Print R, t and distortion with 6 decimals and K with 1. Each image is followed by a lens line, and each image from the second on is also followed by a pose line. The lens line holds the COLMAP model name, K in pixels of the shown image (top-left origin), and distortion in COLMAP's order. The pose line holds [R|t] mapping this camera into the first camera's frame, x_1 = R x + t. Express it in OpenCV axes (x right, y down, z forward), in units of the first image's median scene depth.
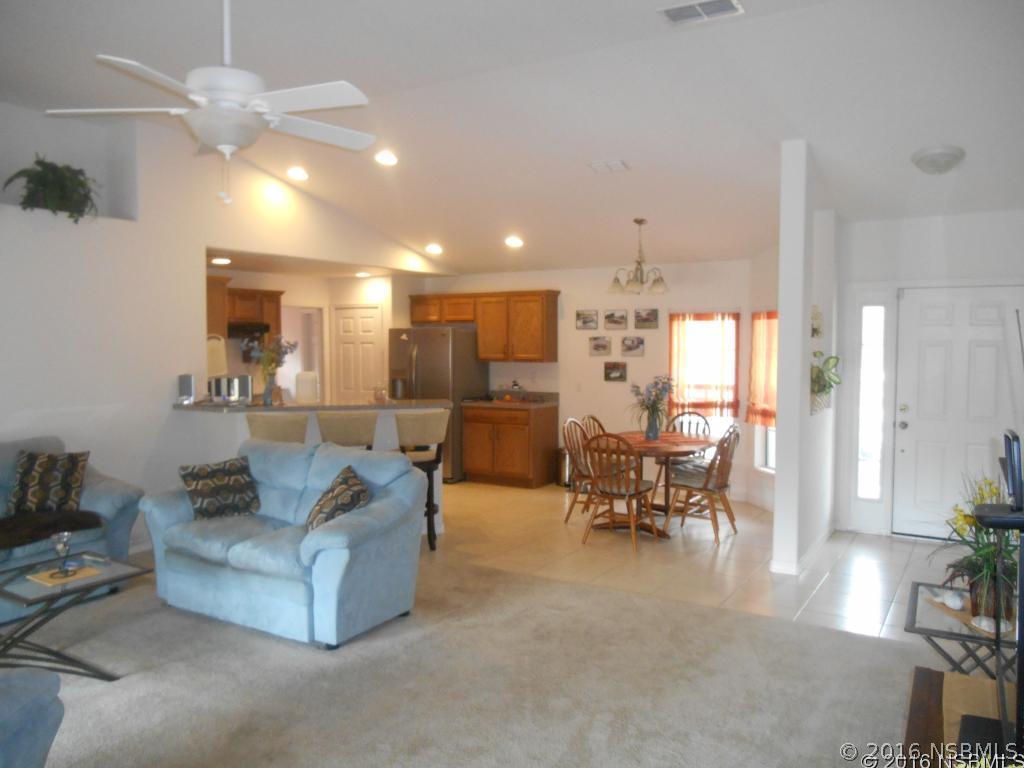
lens RADIAL K [[792.3, 0, 513.8], [0, 792.3, 377.0], [0, 0, 1]] dist [-0.042253, 0.033081]
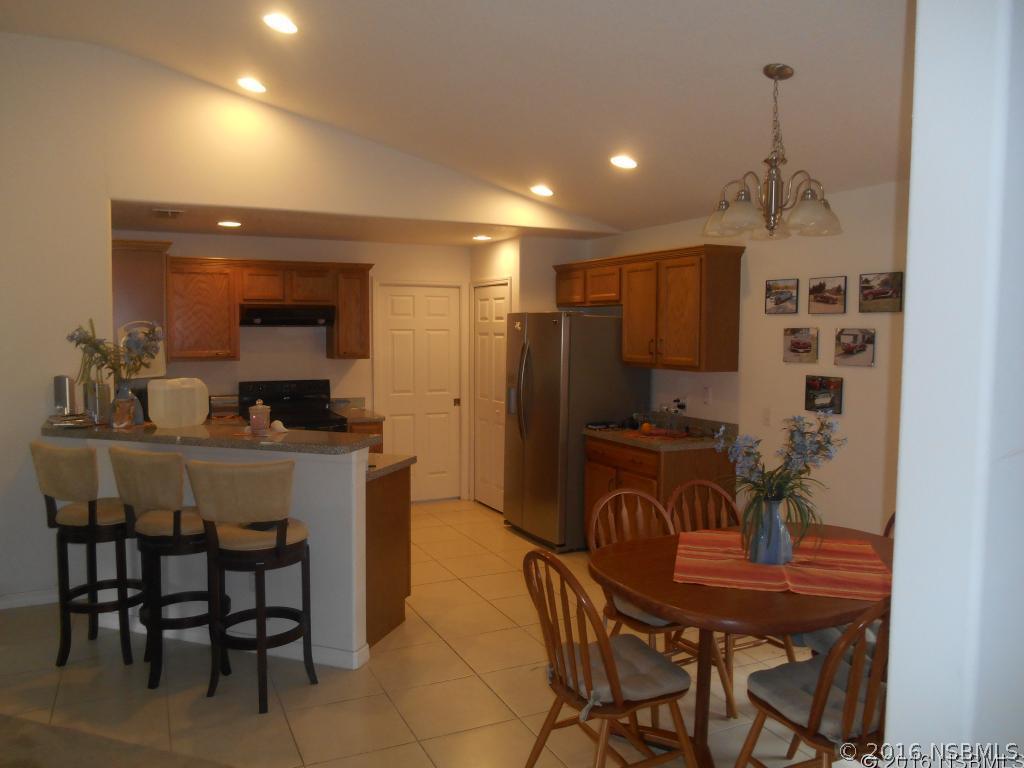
lens RADIAL K [[792.3, 0, 506.9], [0, 792.3, 384.8], [0, 0, 1]] dist [-0.042253, 0.033081]
pose [[0.841058, 0.045558, -0.539023, 0.230105], [-0.032692, 0.998907, 0.033417, -0.023651], [0.539956, -0.010484, 0.841628, 0.443646]]
